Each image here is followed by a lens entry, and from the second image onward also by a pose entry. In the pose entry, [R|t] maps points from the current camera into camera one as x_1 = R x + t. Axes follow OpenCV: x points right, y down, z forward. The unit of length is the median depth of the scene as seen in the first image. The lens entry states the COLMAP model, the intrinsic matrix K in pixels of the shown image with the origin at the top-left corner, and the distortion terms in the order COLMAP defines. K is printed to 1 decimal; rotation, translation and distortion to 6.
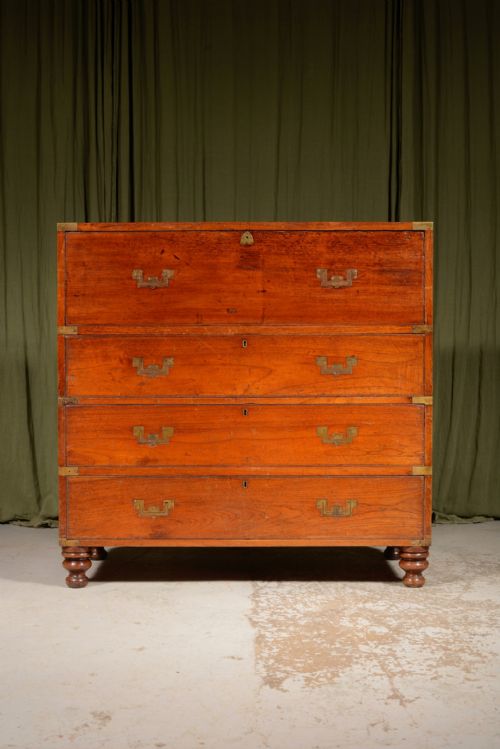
lens RADIAL K [[1122.0, 0, 250.0], [0, 1122.0, 374.5], [0, 0, 1]] dist [-0.095345, -0.009519]
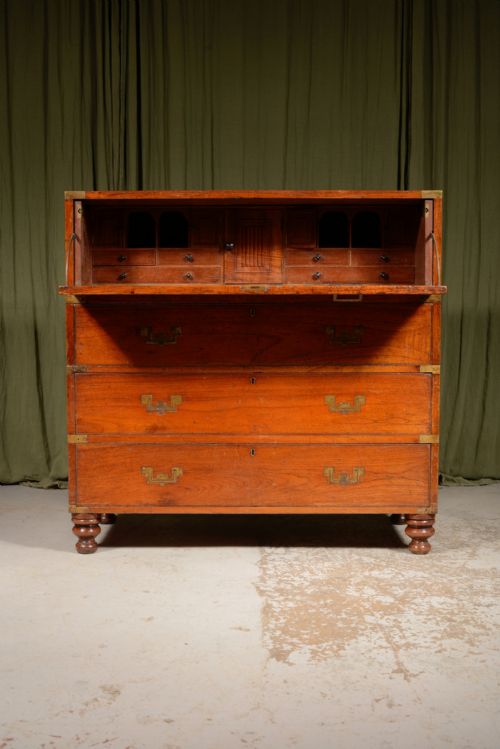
lens RADIAL K [[1122.0, 0, 250.0], [0, 1122.0, 374.5], [0, 0, 1]] dist [-0.095345, -0.009519]
pose [[0.999967, 0.002073, -0.007883, 0.000852], [-0.001687, 0.998812, 0.048700, -0.021329], [0.007974, -0.048685, 0.998782, -0.002901]]
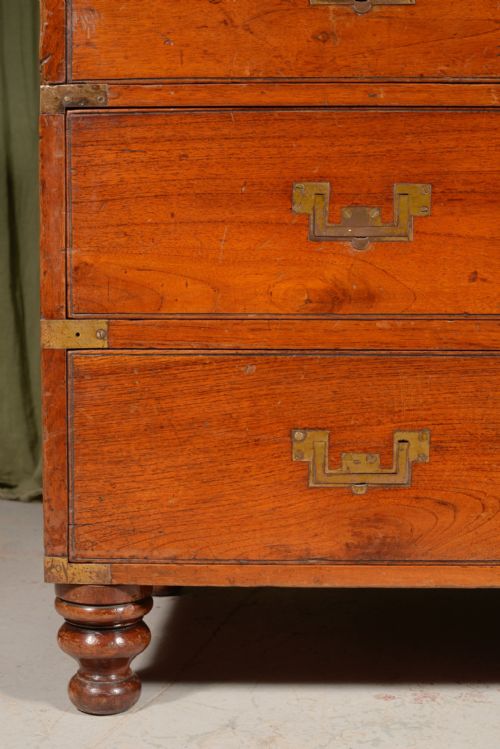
lens RADIAL K [[1122.0, 0, 250.0], [0, 1122.0, 374.5], [0, 0, 1]] dist [-0.095345, -0.009519]
pose [[0.999373, 0.004404, -0.035118, -0.107892], [-0.003101, 0.999307, 0.037087, 0.088396], [0.035258, -0.036955, 0.998695, 0.722313]]
